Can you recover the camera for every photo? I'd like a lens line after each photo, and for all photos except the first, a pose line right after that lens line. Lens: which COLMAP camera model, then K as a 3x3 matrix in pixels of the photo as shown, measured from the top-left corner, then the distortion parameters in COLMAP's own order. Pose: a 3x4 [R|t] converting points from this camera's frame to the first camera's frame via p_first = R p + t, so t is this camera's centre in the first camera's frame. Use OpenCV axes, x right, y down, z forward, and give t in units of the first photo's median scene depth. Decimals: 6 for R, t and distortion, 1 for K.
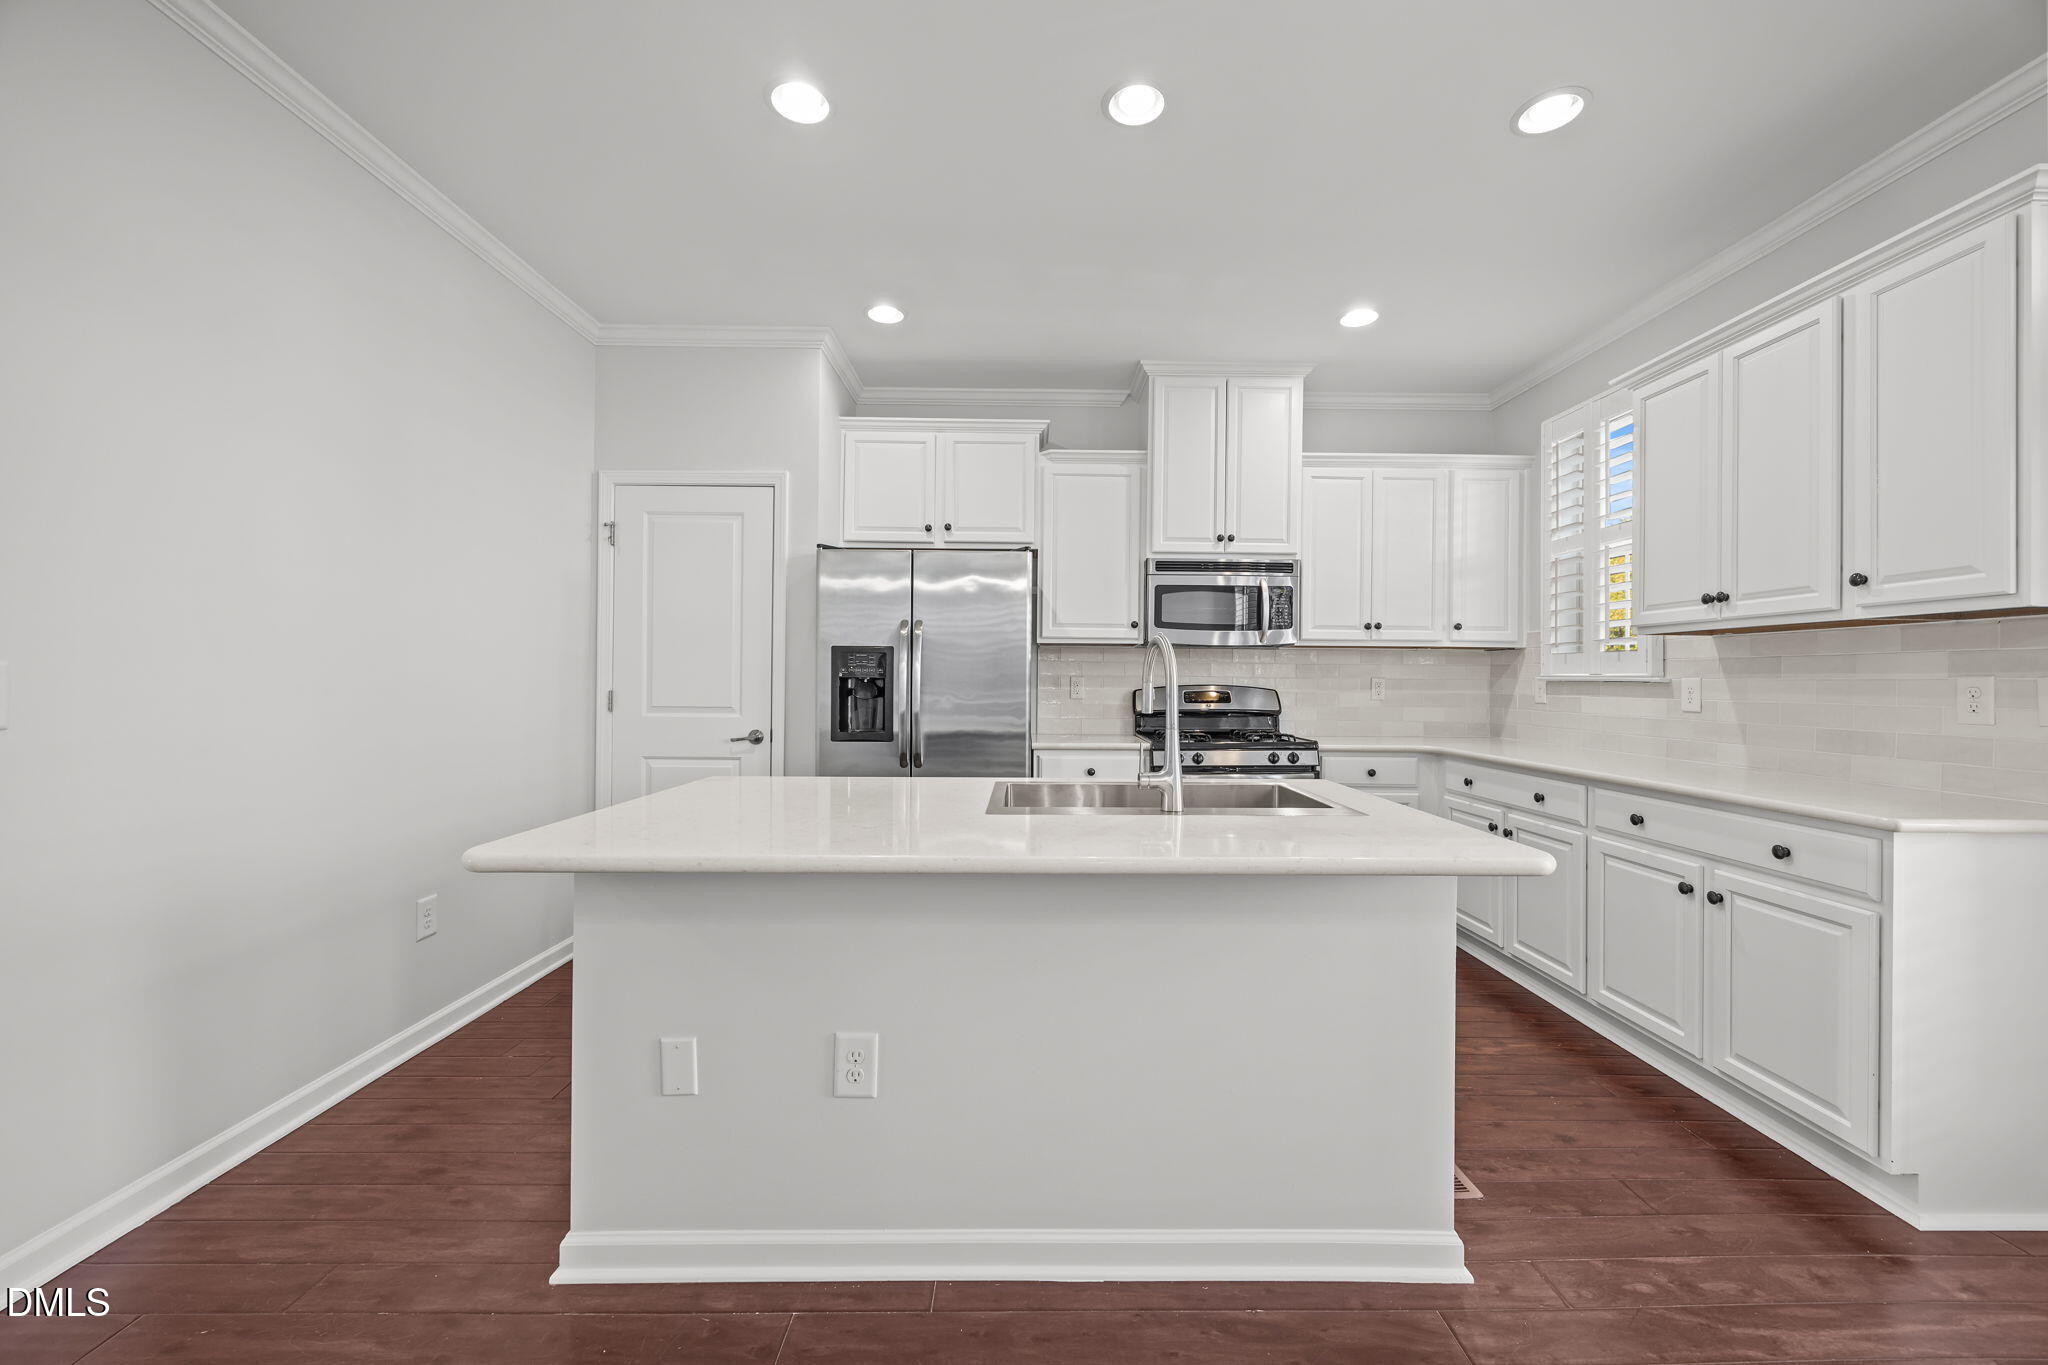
lens RADIAL K [[780.6, 0, 1031.9], [0, 780.6, 675.8], [0, 0, 1]] dist [-0.000806, 0.000287]
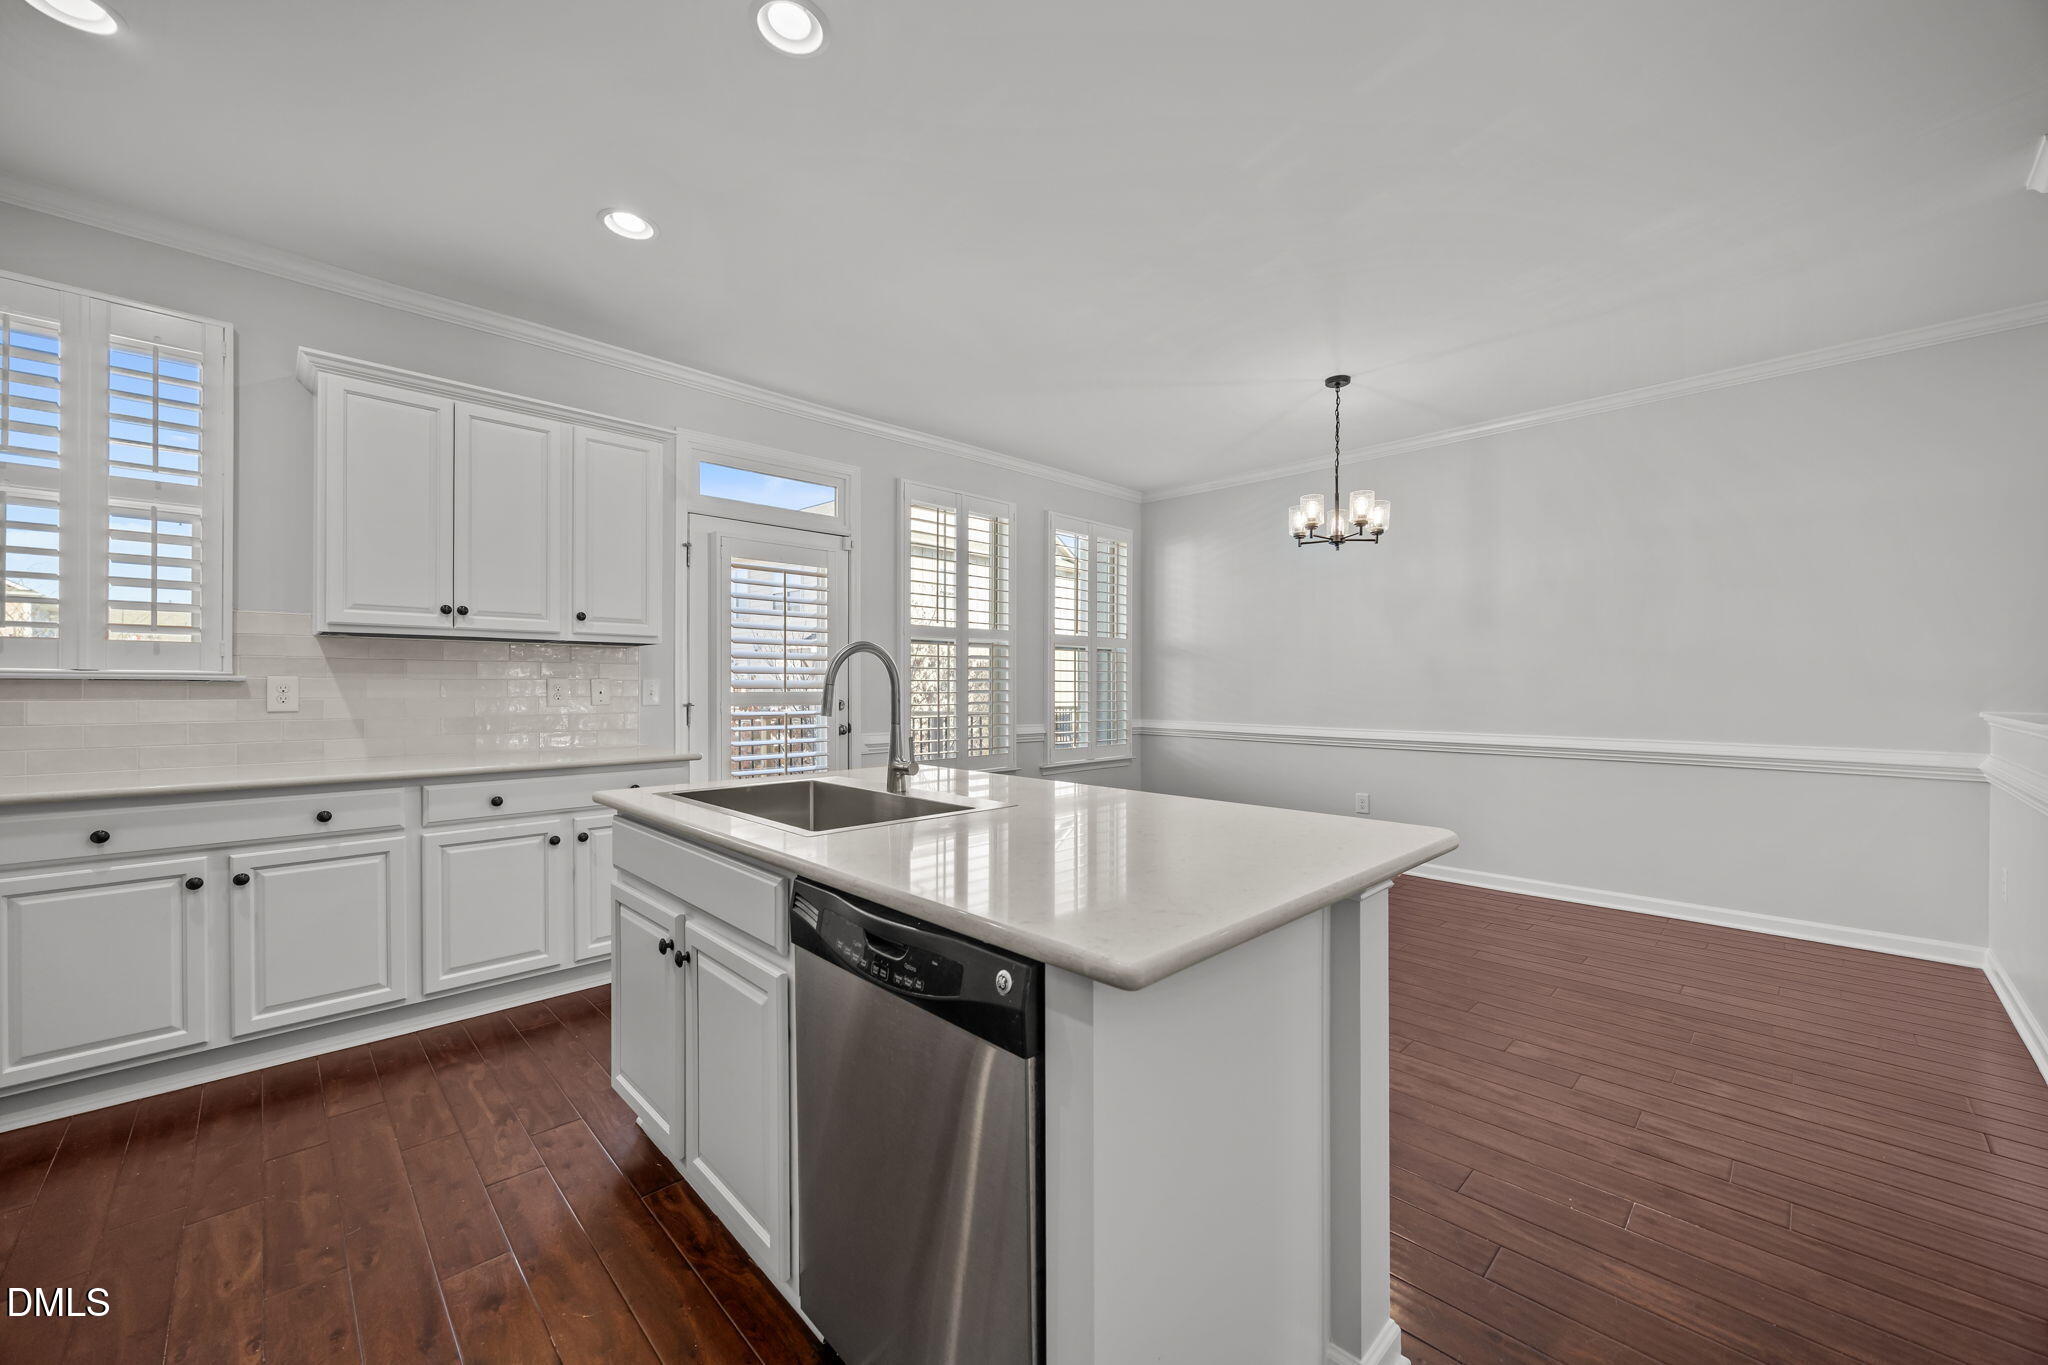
lens RADIAL K [[780.6, 0, 1017.3], [0, 780.6, 683.1], [0, 0, 1]] dist [-0.000806, 0.000287]
pose [[-0.682635, -0.001743, 0.730758, -0.374505], [-0.007554, 0.999961, -0.004672, 0.006827], [-0.730721, -0.008709, -0.682621, 0.786129]]
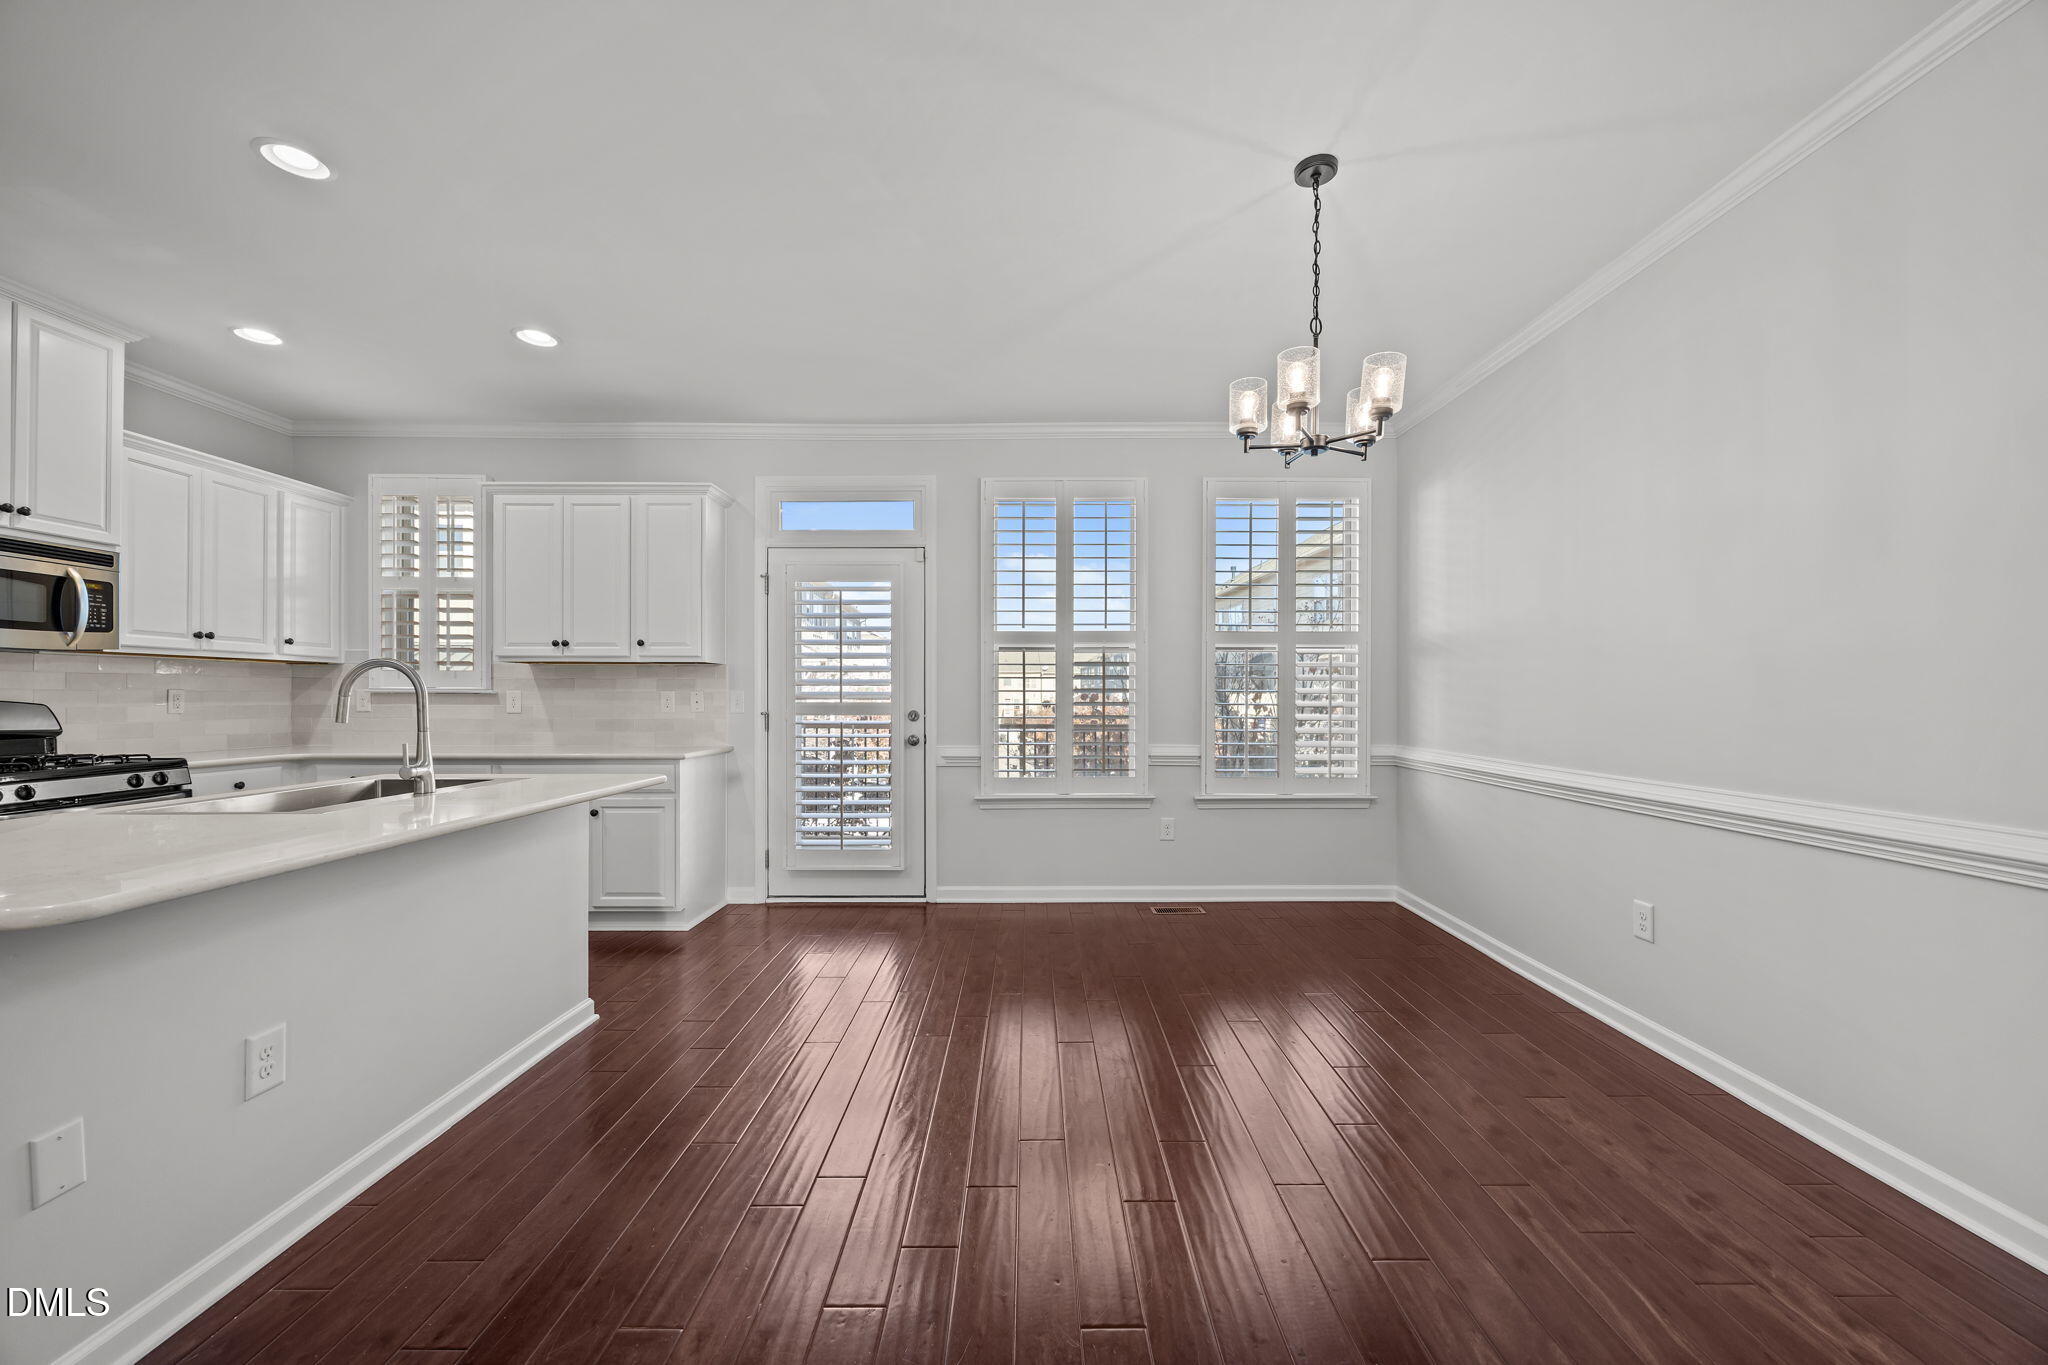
lens RADIAL K [[780.6, 0, 1025.3], [0, 780.6, 692.4], [0, 0, 1]] dist [-0.000806, 0.000287]
pose [[0.018368, -0.002025, 0.999829, -0.515563], [-0.006199, 0.999978, 0.002139, -0.002652], [-0.999812, -0.006237, 0.018355, -0.016731]]
